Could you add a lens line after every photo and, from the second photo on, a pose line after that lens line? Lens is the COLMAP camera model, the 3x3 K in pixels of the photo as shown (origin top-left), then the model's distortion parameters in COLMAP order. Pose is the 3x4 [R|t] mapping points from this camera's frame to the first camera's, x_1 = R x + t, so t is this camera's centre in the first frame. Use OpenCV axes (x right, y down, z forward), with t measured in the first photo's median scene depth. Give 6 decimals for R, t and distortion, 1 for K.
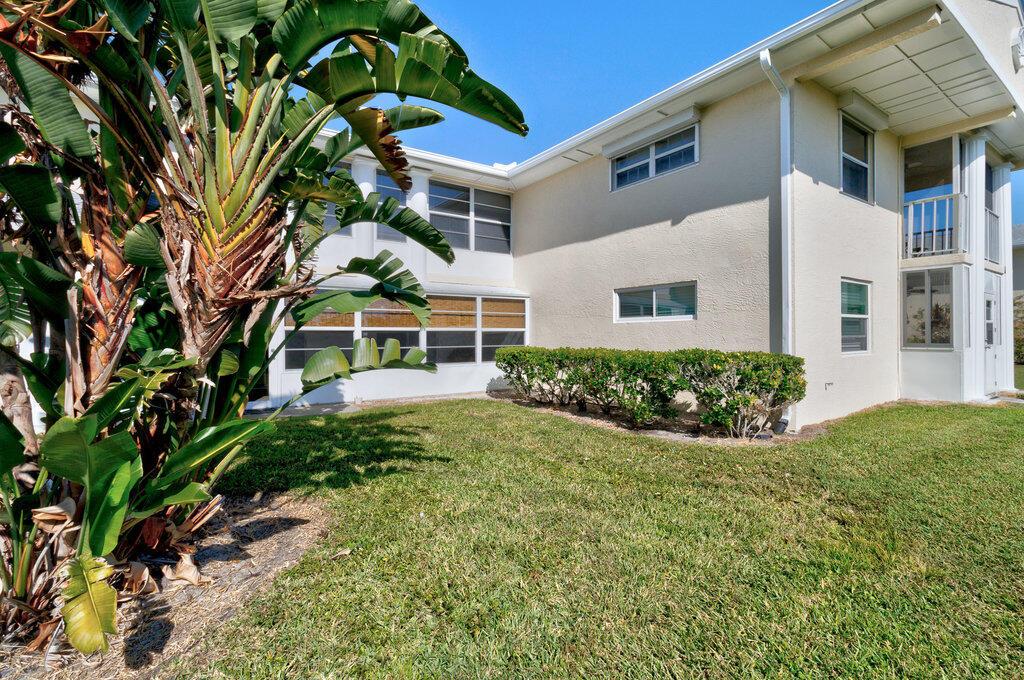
lens RADIAL K [[485.7, 0, 496.1], [0, 485.7, 335.5], [0, 0, 1]] dist [-0.000115, 0.001752]
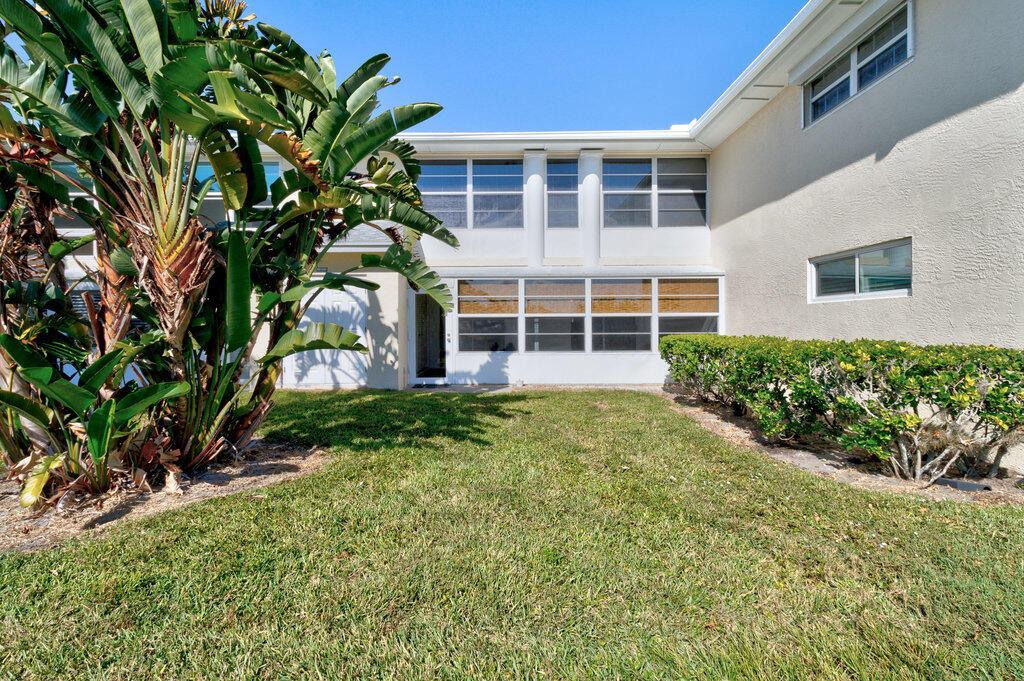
lens RADIAL K [[485.7, 0, 494.6], [0, 485.7, 323.0], [0, 0, 1]] dist [-0.000115, 0.001752]
pose [[0.815147, 0.001175, -0.579253, 0.283181], [-0.000935, 0.999999, 0.000712, 0.003647], [0.579254, -0.000039, 0.815147, 0.112105]]
